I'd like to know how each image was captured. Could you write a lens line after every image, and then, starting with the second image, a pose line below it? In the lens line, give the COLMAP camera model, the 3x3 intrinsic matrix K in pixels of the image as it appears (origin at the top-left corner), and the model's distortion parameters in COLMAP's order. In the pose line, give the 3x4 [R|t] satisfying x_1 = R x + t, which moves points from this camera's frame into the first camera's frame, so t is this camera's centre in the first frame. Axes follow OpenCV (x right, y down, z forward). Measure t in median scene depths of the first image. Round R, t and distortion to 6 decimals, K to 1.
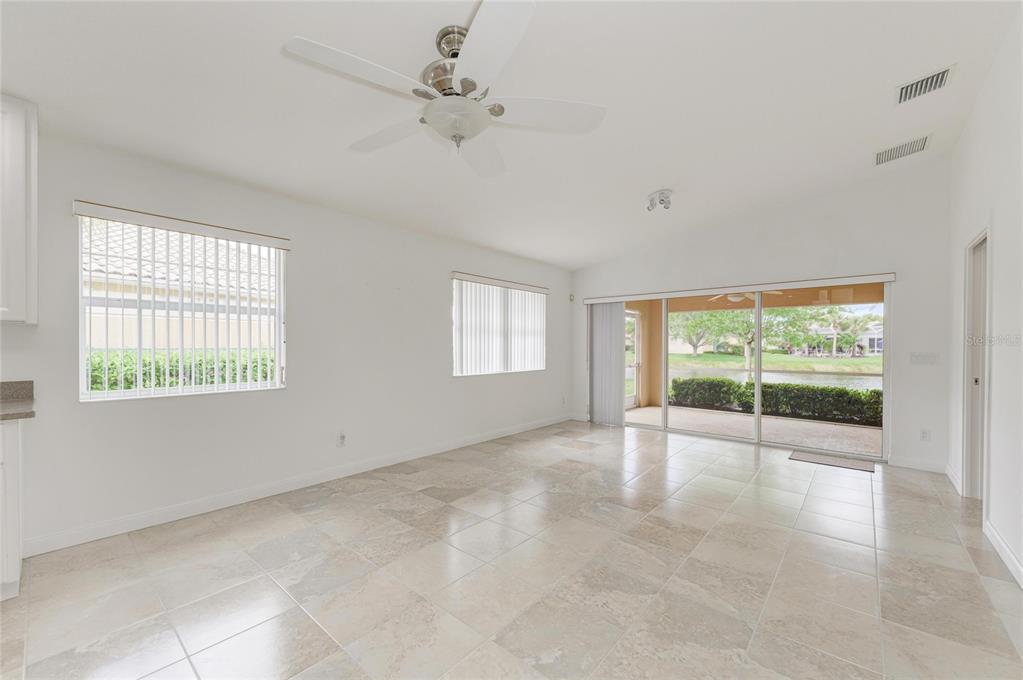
lens RADIAL K [[403.4, 0, 517.1], [0, 403.4, 346.1], [0, 0, 1]] dist [0.014214, -0.006621]
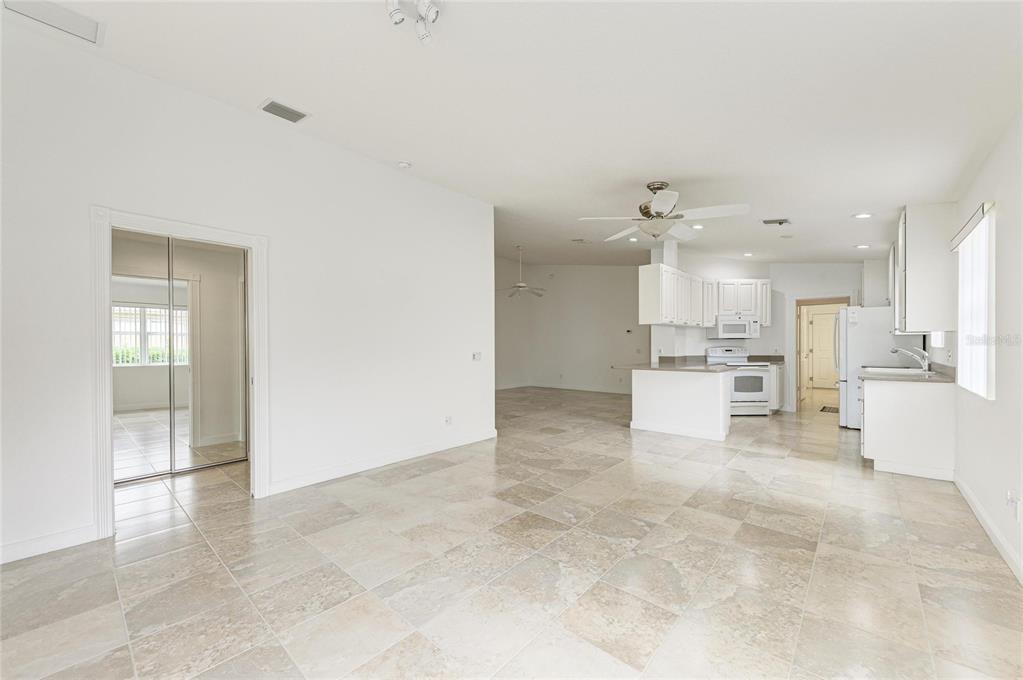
lens RADIAL K [[393.2, 0, 521.5], [0, 393.2, 346.6], [0, 0, 1]] dist [-0.001241, -0.000138]
pose [[-0.999995, 0.001390, 0.002952, 0.151923], [0.001405, 0.999986, 0.005172, -0.000223], [-0.002945, 0.005176, -0.999982, 0.901816]]
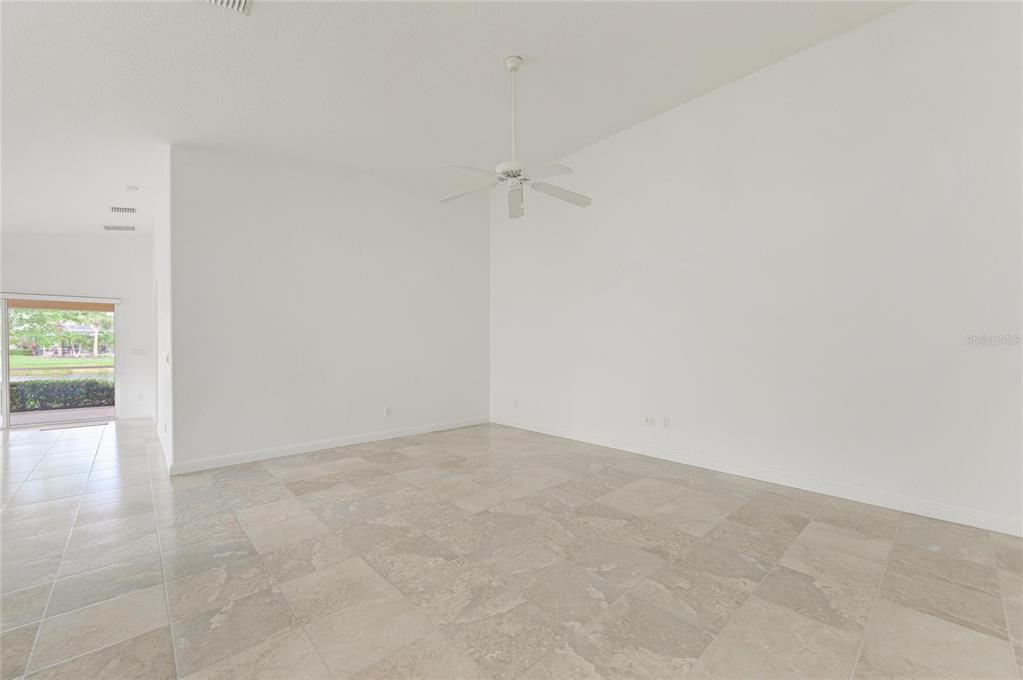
lens RADIAL K [[401.6, 0, 516.3], [0, 401.6, 347.1], [0, 0, 1]] dist [0.015736, -0.009022]
pose [[0.104826, -0.008631, 0.994453, -0.316298], [0.003651, 0.999959, 0.008294, 0.001351], [-0.994484, 0.002762, 0.104853, -0.458865]]
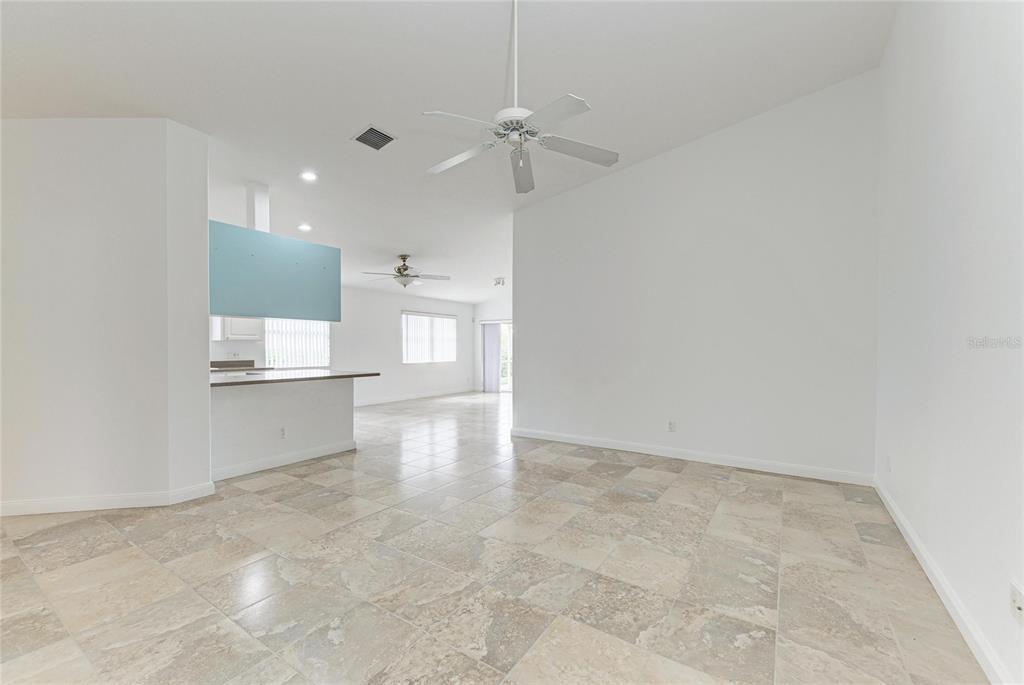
lens RADIAL K [[415.1, 0, 527.8], [0, 415.1, 346.3], [0, 0, 1]] dist [0.001151, -0.000228]
pose [[0.990288, -0.002788, 0.139003, 0.118191], [0.003676, 0.999974, -0.006133, 0.004994], [-0.138983, 0.006584, 0.990273, -0.786971]]
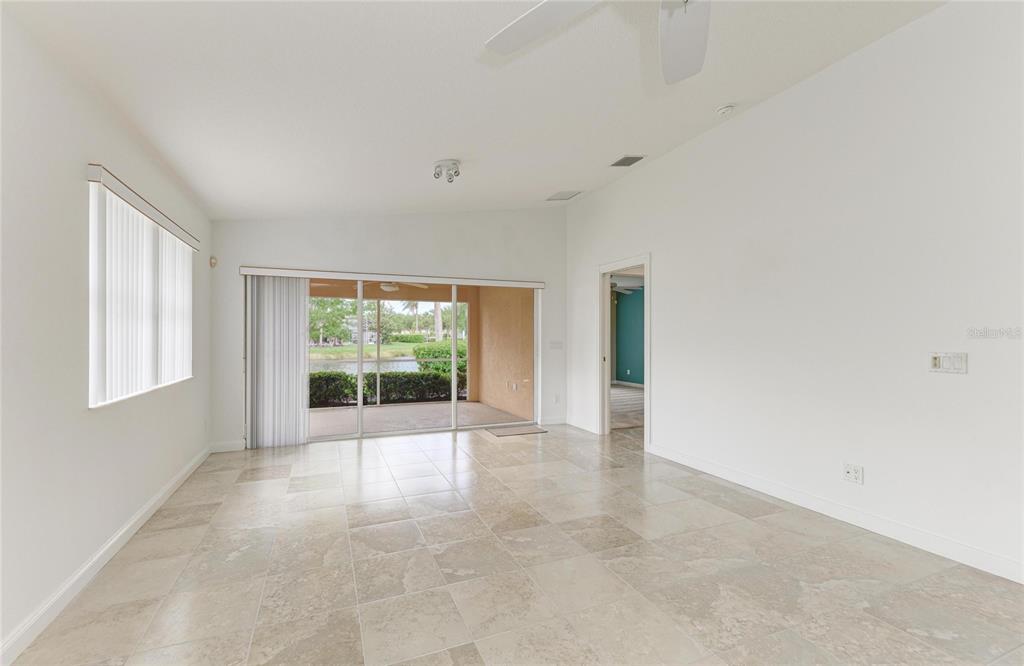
lens RADIAL K [[430.2, 0, 492.3], [0, 430.2, 333.3], [0, 0, 1]] dist [0.003432, 0.000237]
pose [[0.472769, 0.004174, 0.881176, -0.265036], [0.003034, 0.999975, -0.006364, -0.000836], [-0.881181, 0.005682, 0.472745, 0.302754]]
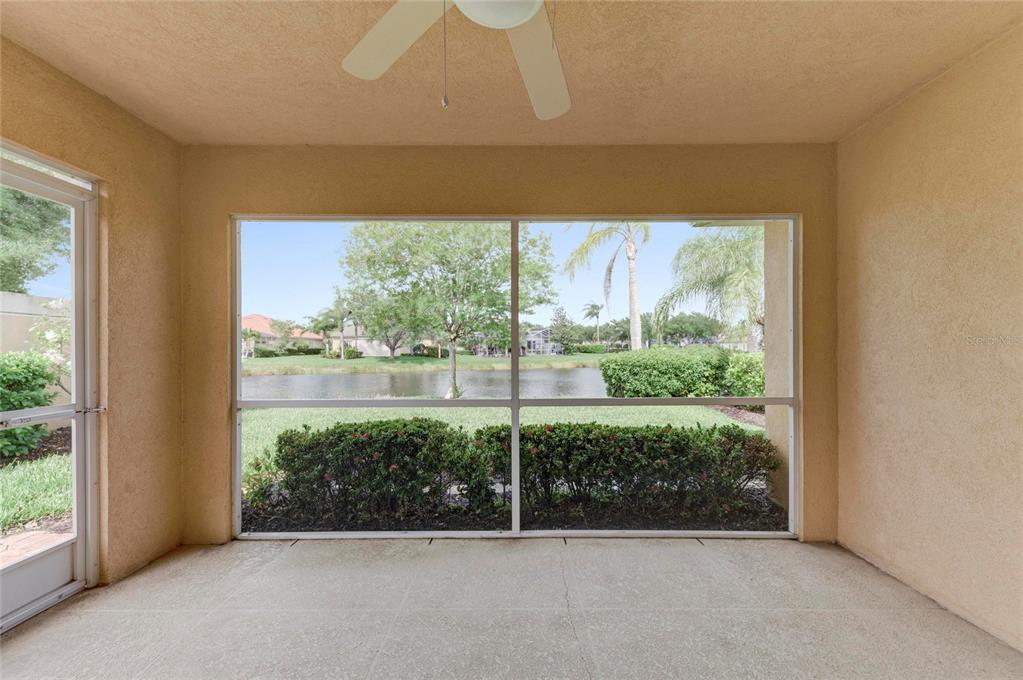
lens RADIAL K [[403.4, 0, 517.1], [0, 403.4, 346.1], [0, 0, 1]] dist [0.014214, -0.006621]
pose [[0.759010, -0.001917, 0.651077, 0.463120], [0.006937, 0.999963, -0.005143, 0.019123], [-0.651042, 0.008420, 0.758995, 0.915214]]
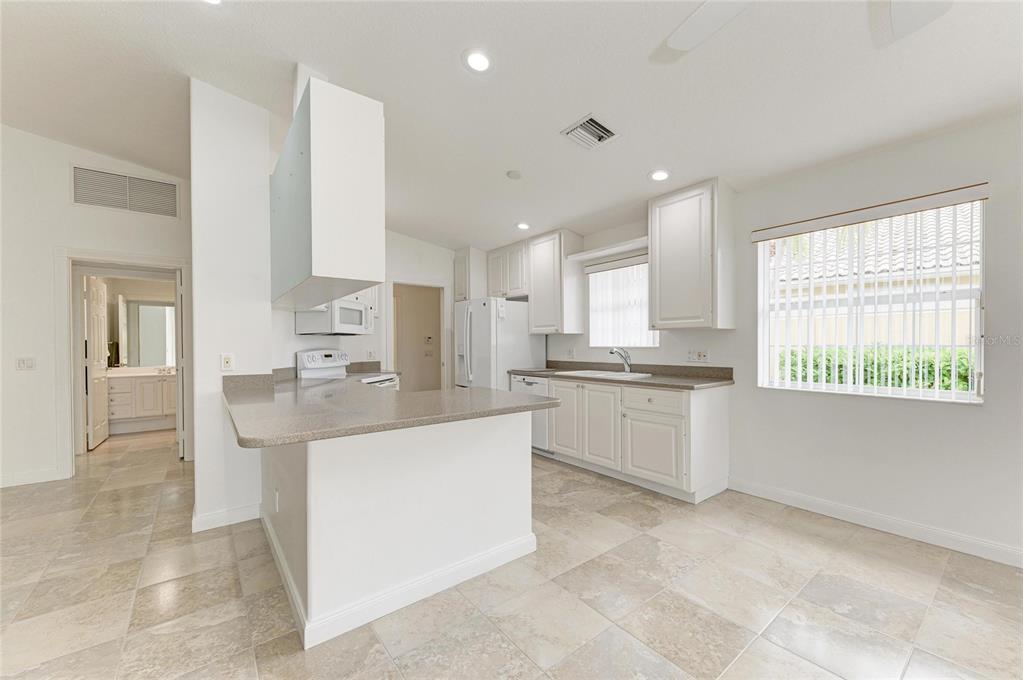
lens RADIAL K [[400.7, 0, 507.1], [0, 400.7, 345.3], [0, 0, 1]] dist [-0.002539, -0.000588]
pose [[-0.196626, 0.001676, -0.980477, 0.125977], [0.003192, 0.999994, 0.001069, 0.001156], [0.980473, -0.002919, -0.196630, 0.185974]]
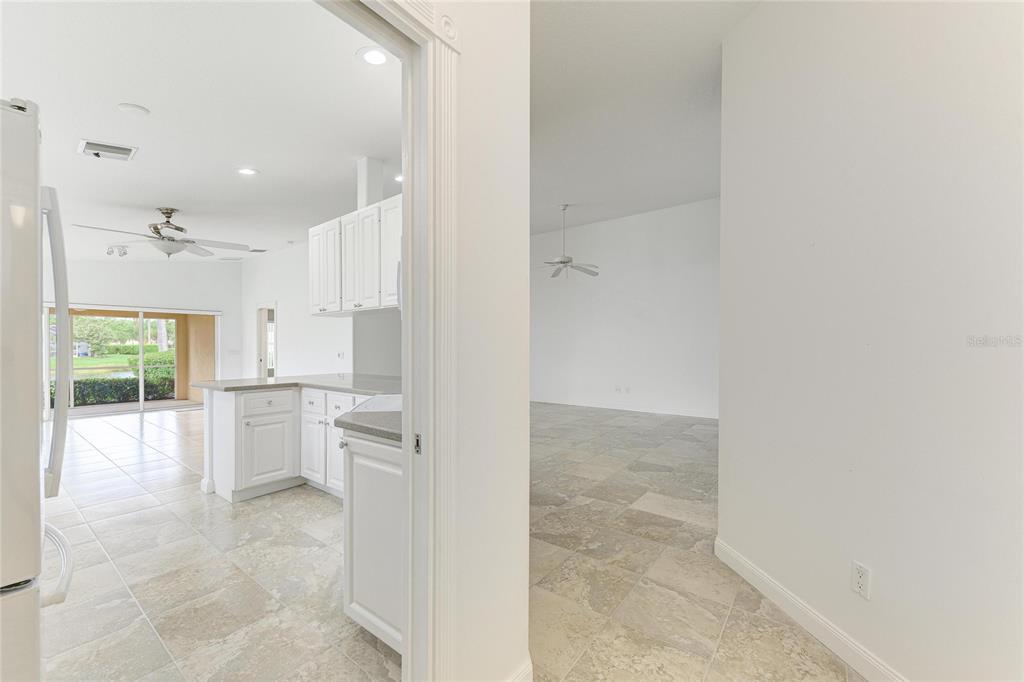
lens RADIAL K [[403.8, 0, 517.6], [0, 403.8, 347.1], [0, 0, 1]] dist [0.014214, -0.006621]
pose [[-0.061313, -0.004393, 0.998109, -0.787838], [0.005611, 0.999973, 0.004746, 0.000833], [-0.998103, 0.005891, -0.061287, -0.241869]]
